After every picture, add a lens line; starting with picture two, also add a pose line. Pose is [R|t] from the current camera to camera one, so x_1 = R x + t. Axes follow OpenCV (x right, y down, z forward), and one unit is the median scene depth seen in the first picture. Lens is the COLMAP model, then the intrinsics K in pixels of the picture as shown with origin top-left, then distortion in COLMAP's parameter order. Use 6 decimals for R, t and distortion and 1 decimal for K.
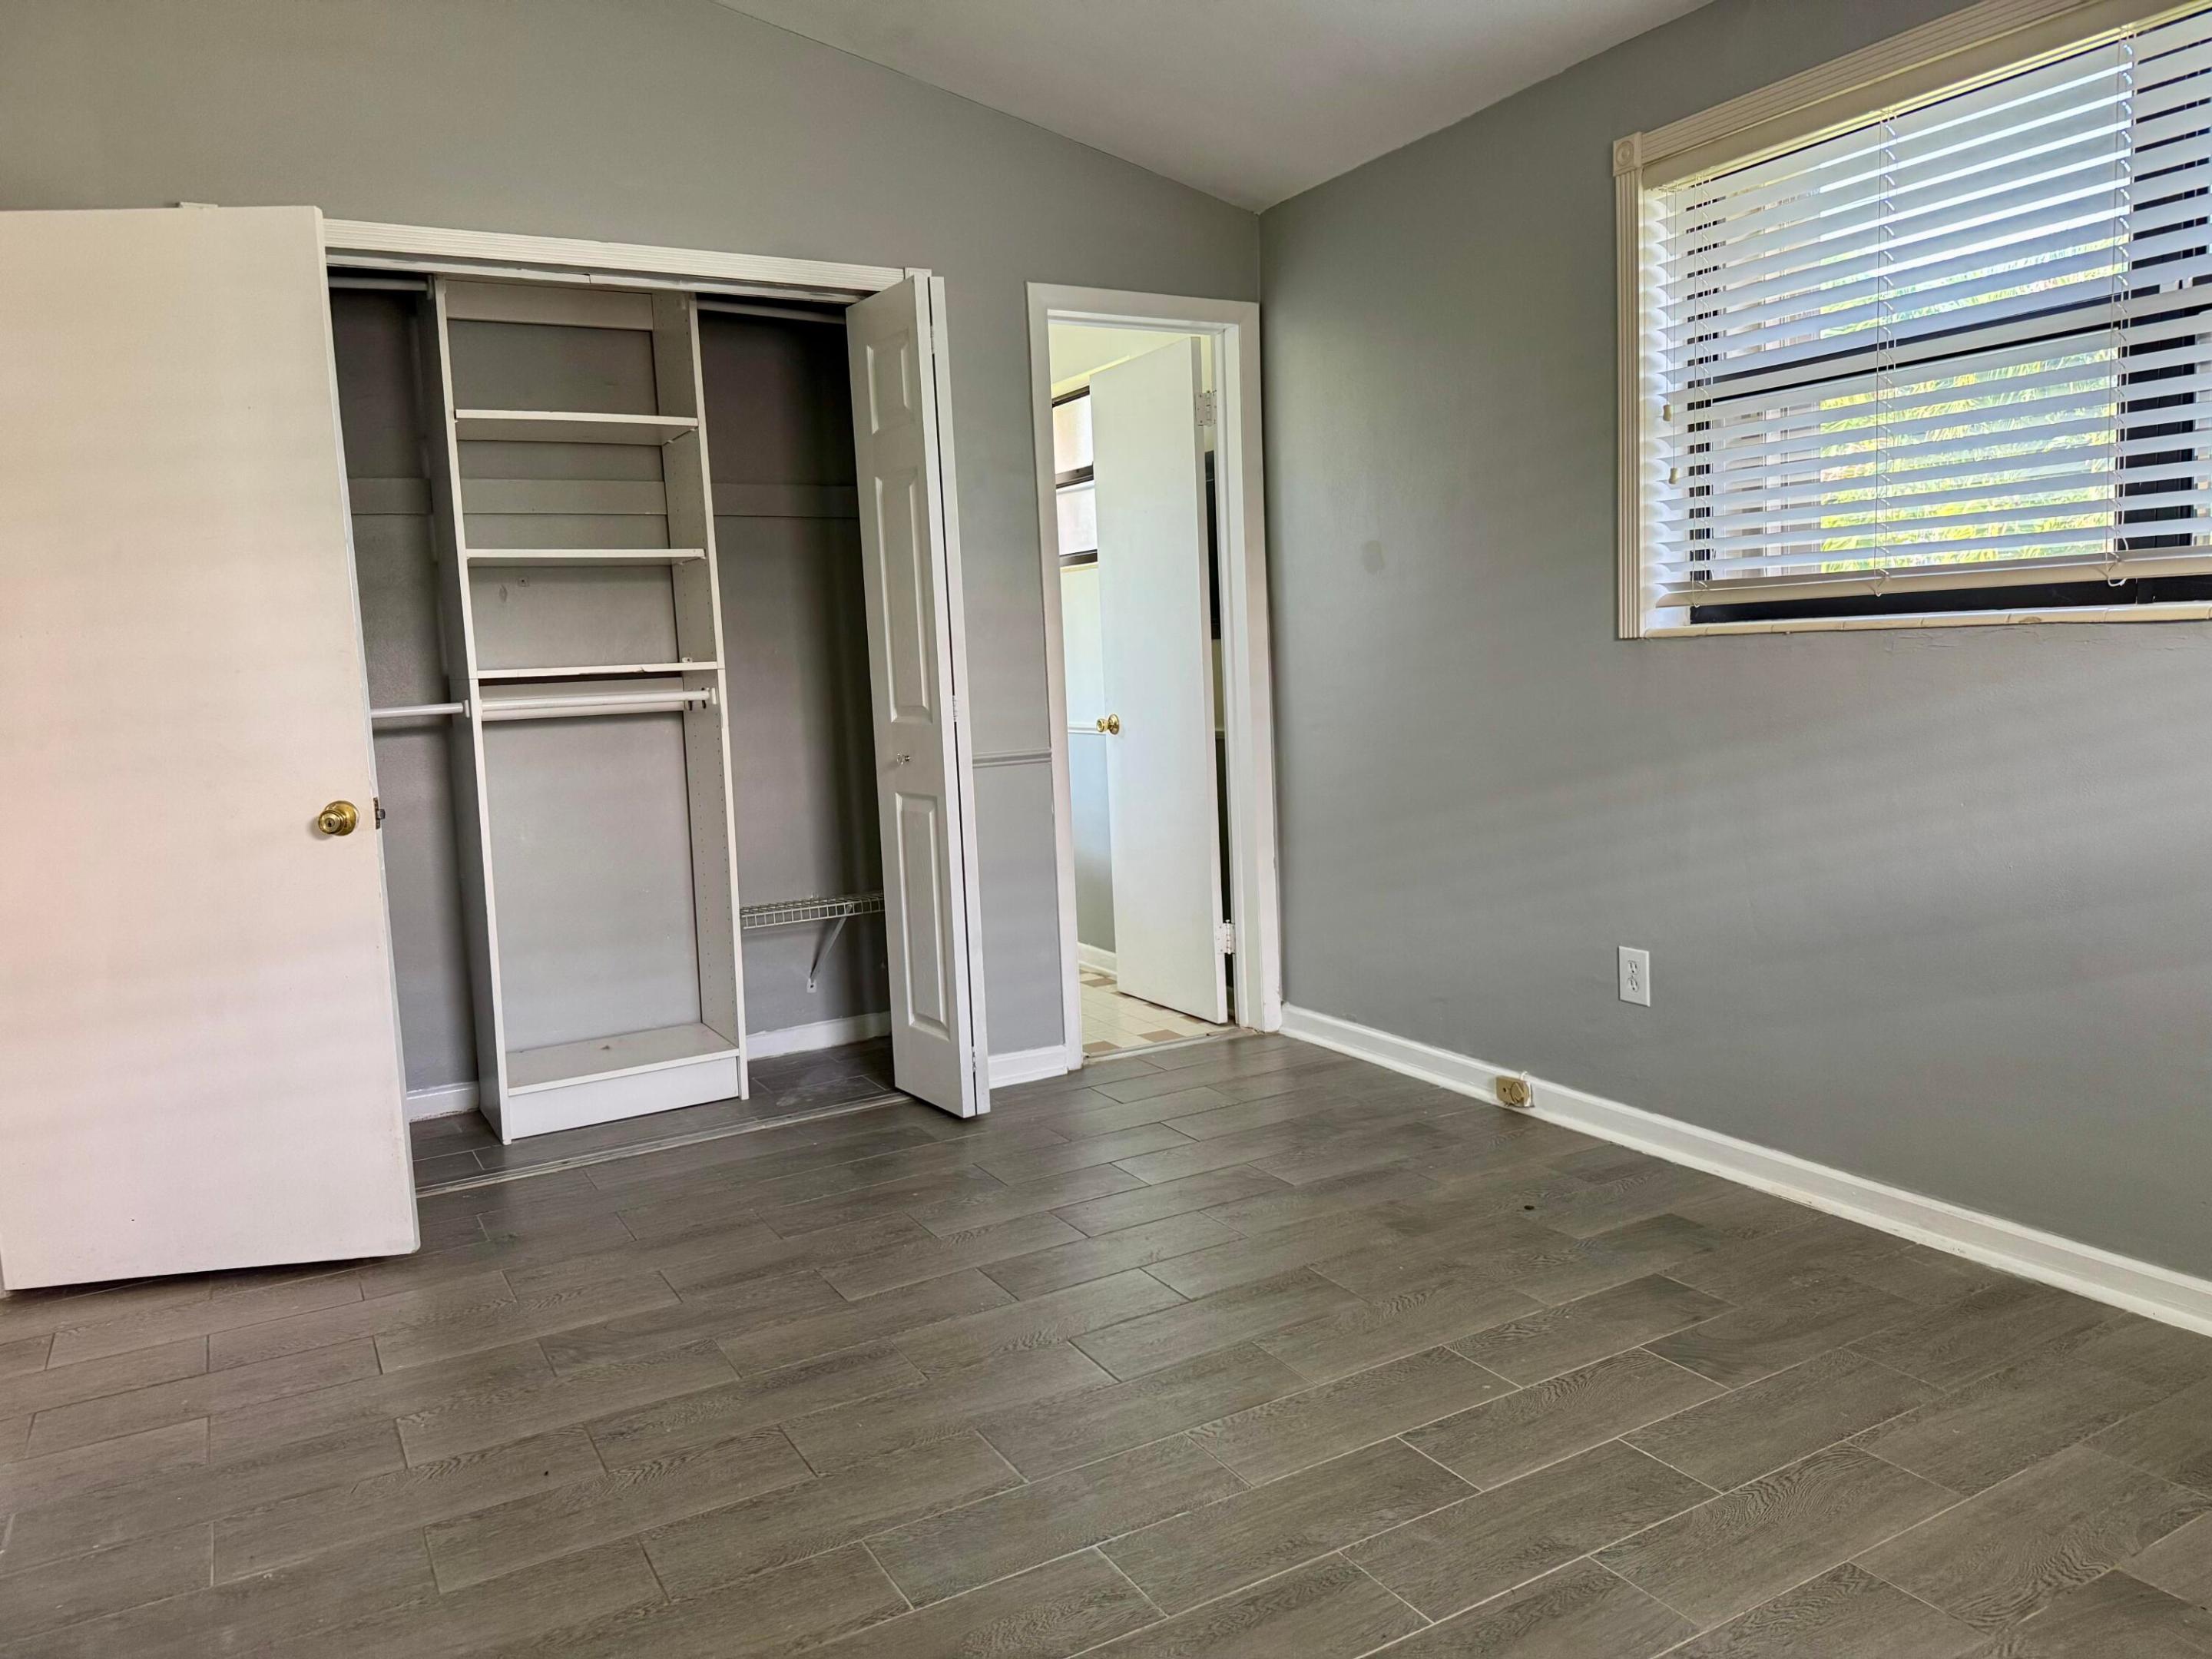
lens RADIAL K [[1558.7, 0, 1106.0], [0, 1558.7, 829.5], [0, 0, 1]] dist [0.183347, -0.187655]
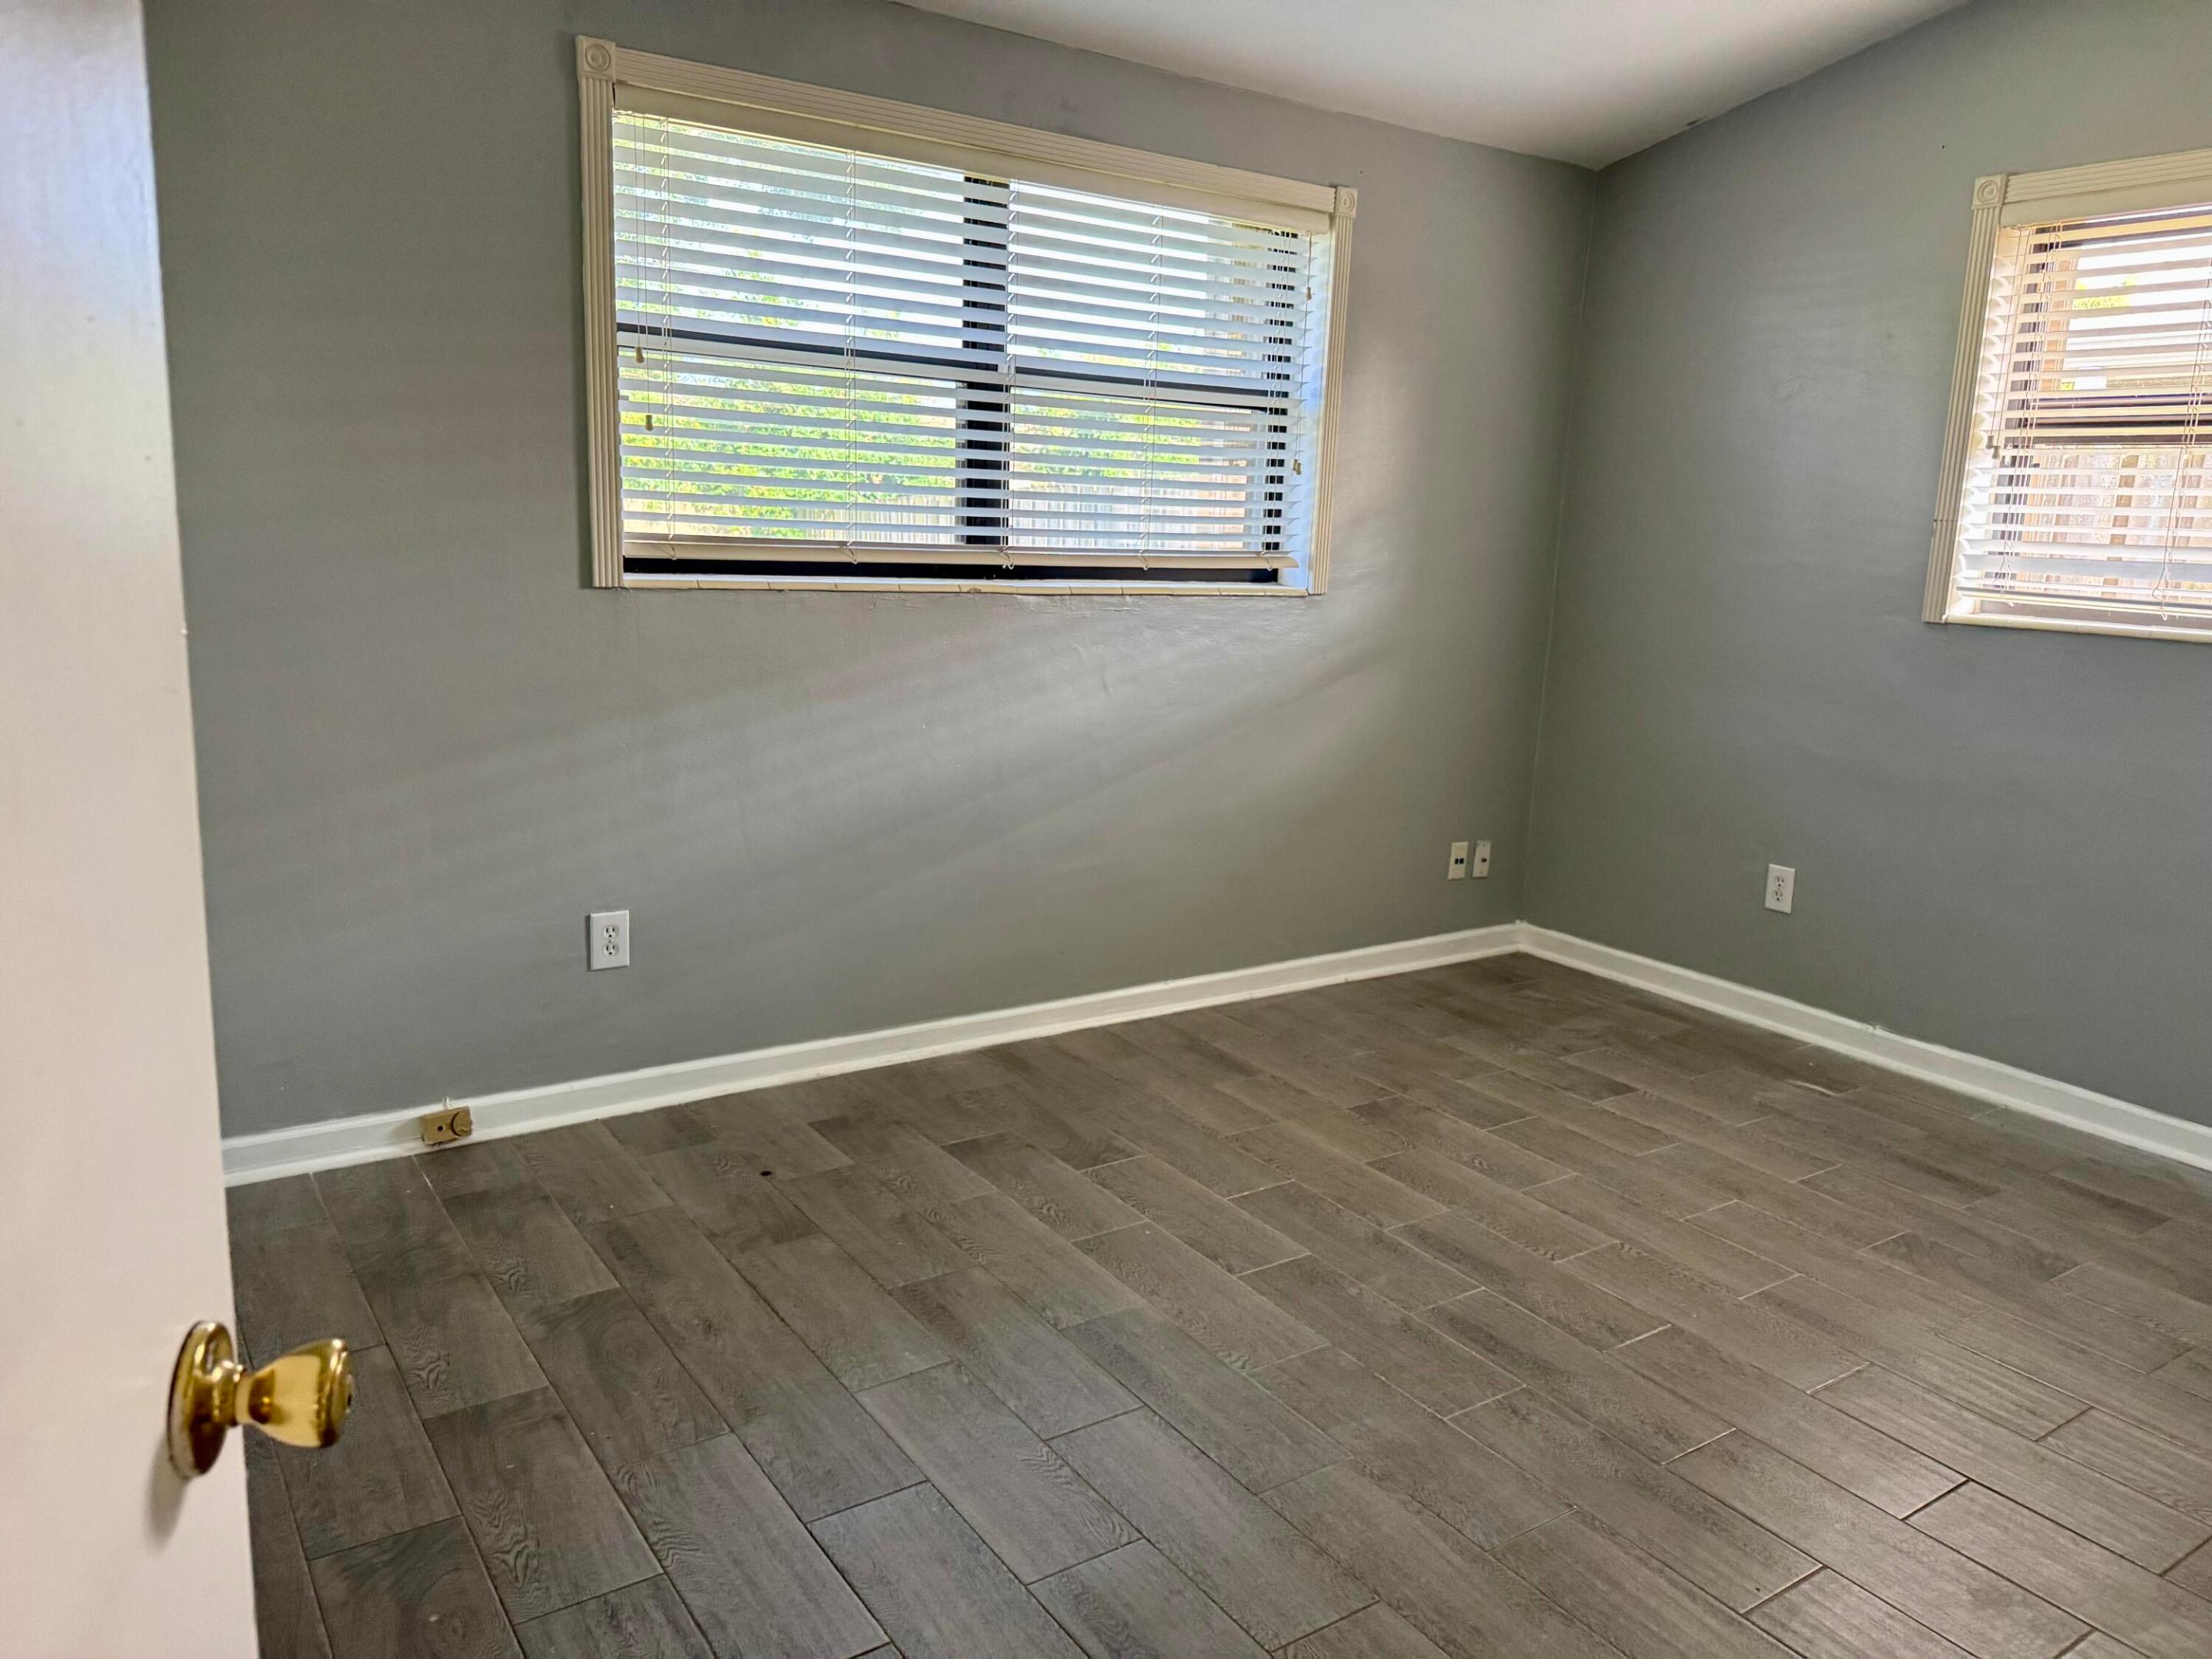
lens RADIAL K [[1544.7, 0, 1106.0], [0, 1544.7, 829.5], [0, 0, 1]] dist [0.129313, -0.173613]
pose [[-0.075511, -0.148151, 0.986078, -0.745667], [0.082053, 0.984624, 0.154216, -0.115415], [-0.993763, 0.092556, -0.062194, 0.920360]]
